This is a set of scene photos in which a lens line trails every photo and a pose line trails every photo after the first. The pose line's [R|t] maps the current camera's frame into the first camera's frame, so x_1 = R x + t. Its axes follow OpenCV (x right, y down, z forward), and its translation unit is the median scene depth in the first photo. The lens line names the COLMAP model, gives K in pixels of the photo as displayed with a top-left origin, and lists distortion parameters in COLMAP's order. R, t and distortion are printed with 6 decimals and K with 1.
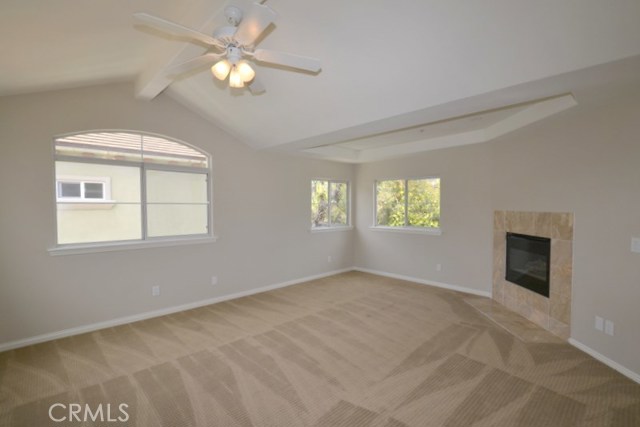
lens RADIAL K [[290.6, 0, 327.5], [0, 290.6, 214.4], [0, 0, 1]] dist [-0.000775, -0.000380]
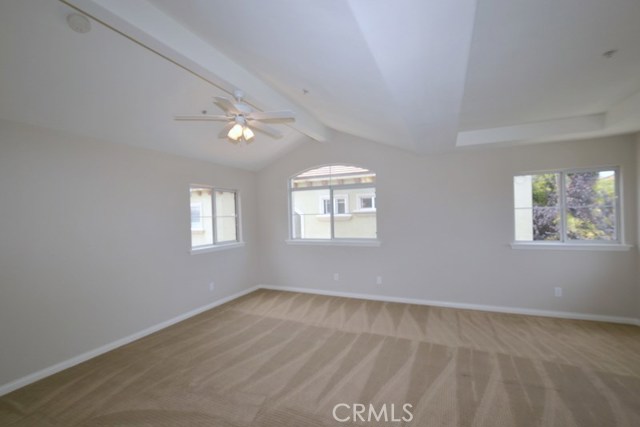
lens RADIAL K [[283.2, 0, 323.3], [0, 283.2, 215.1], [0, 0, 1]] dist [-0.000560, -0.000836]
pose [[0.372277, -0.004040, -0.928113, 0.632876], [0.002451, 0.999991, -0.003370, -0.028140], [0.928118, -0.001020, 0.372284, 0.438539]]
